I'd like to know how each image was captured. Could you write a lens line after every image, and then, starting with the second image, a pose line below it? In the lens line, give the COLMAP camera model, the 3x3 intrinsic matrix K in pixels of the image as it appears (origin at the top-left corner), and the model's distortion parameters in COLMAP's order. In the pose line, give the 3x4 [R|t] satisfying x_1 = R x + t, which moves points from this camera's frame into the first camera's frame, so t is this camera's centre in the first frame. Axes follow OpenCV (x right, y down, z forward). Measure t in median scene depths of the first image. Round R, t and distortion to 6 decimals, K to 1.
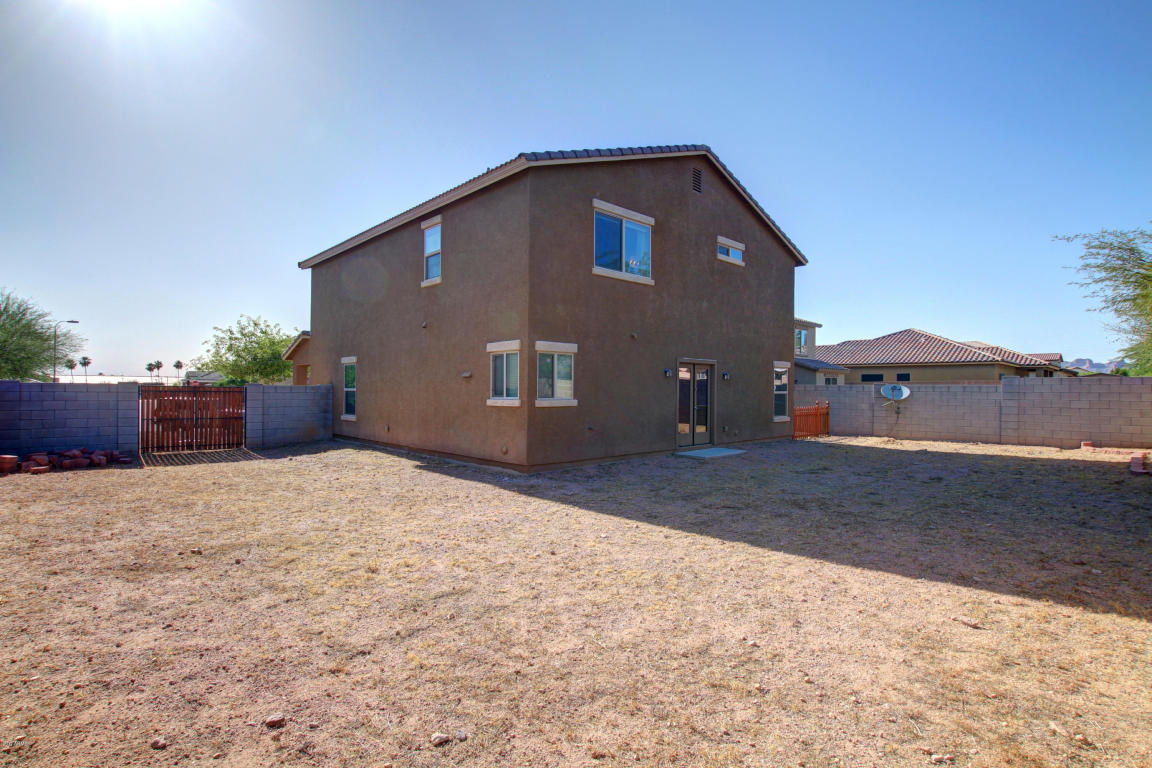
lens RADIAL K [[535.0, 0, 543.4], [0, 535.0, 388.9], [0, 0, 1]] dist [-0.030814, 0.004703]
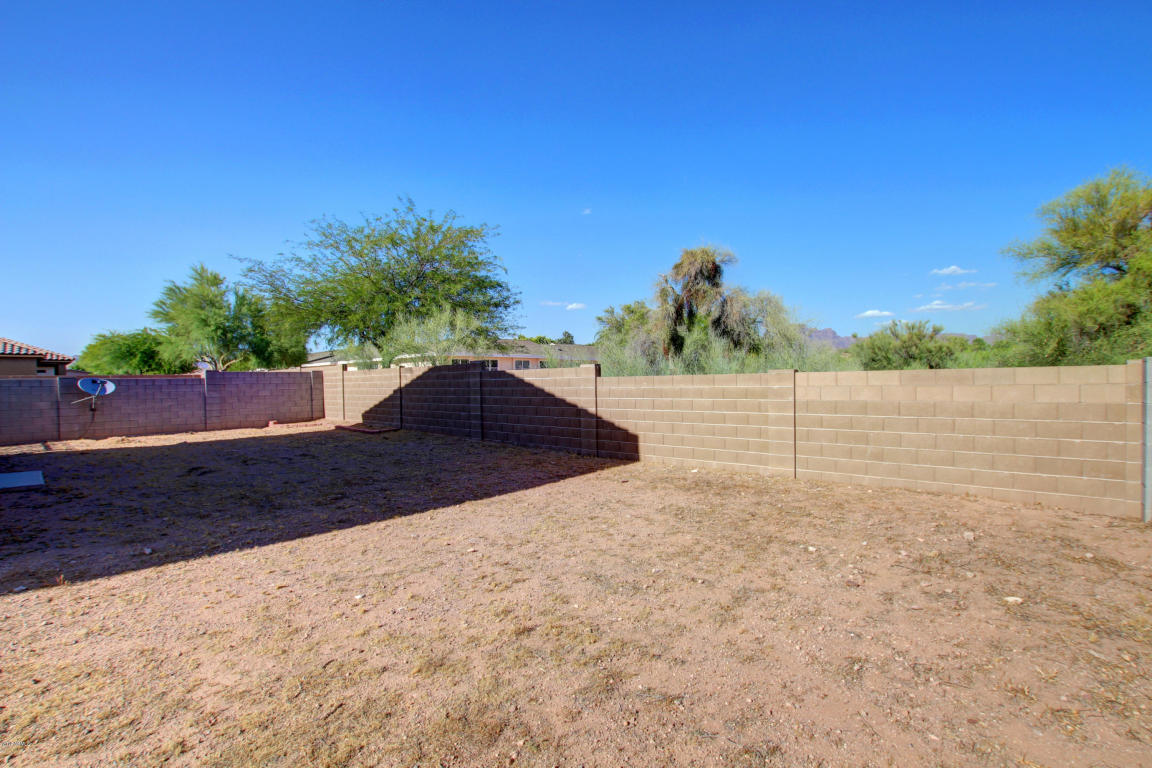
lens RADIAL K [[535.0, 0, 575.7], [0, 535.0, 382.6], [0, 0, 1]] dist [-0.030814, 0.004703]
pose [[-0.064354, -0.007897, 0.997896, -0.333959], [0.013720, 0.999867, 0.008798, 0.003333], [-0.997833, 0.014257, -0.064237, 0.318914]]
